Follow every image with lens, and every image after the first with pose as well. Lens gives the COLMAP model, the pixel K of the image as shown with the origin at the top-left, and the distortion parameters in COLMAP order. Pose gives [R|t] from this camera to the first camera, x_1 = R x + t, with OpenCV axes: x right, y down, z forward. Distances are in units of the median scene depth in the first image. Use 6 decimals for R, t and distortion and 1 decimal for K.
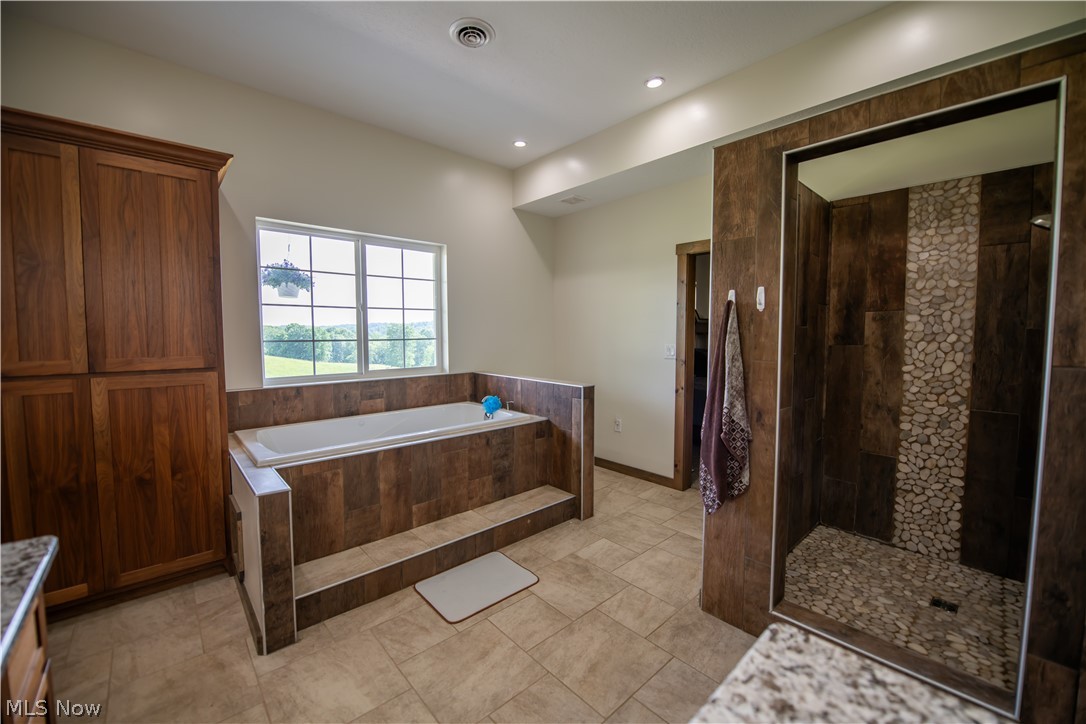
lens RADIAL K [[431.2, 0, 541.7], [0, 431.2, 358.9], [0, 0, 1]] dist [-0.015779, -0.001996]
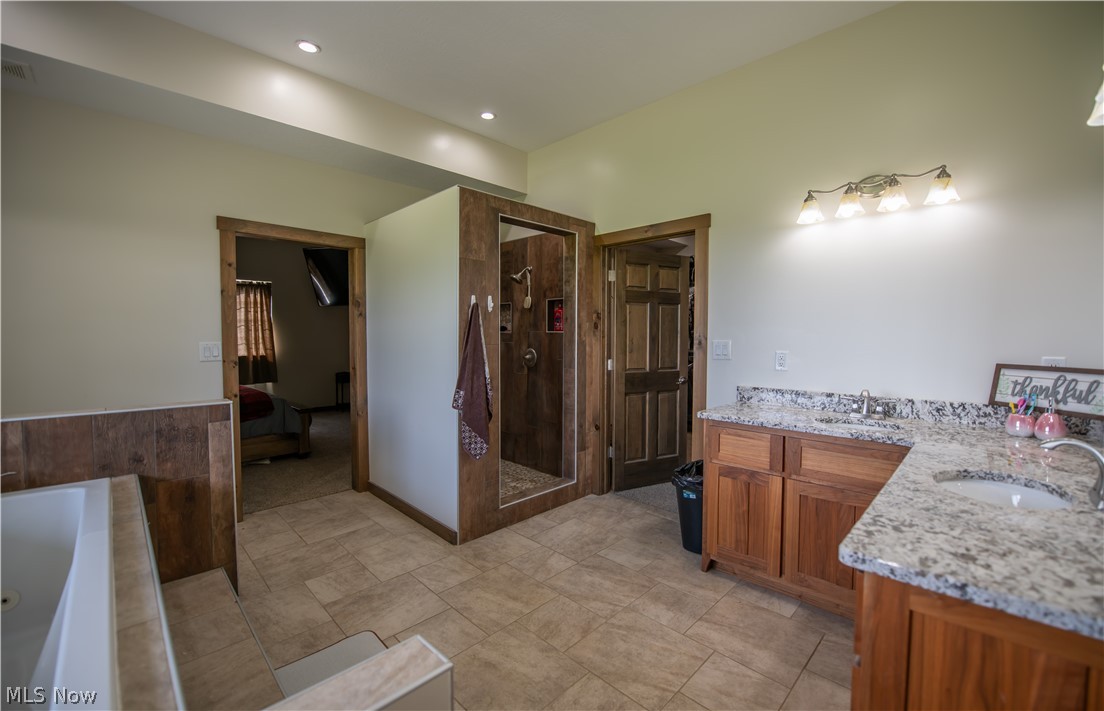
lens RADIAL K [[451.6, 0, 555.8], [0, 451.6, 355.7], [0, 0, 1]] dist [-0.003970, -0.000116]
pose [[-0.052280, -0.043135, 0.997700, -0.631175], [0.063393, 0.996908, 0.046423, -0.009736], [-0.996618, 0.065674, -0.049384, 0.496609]]
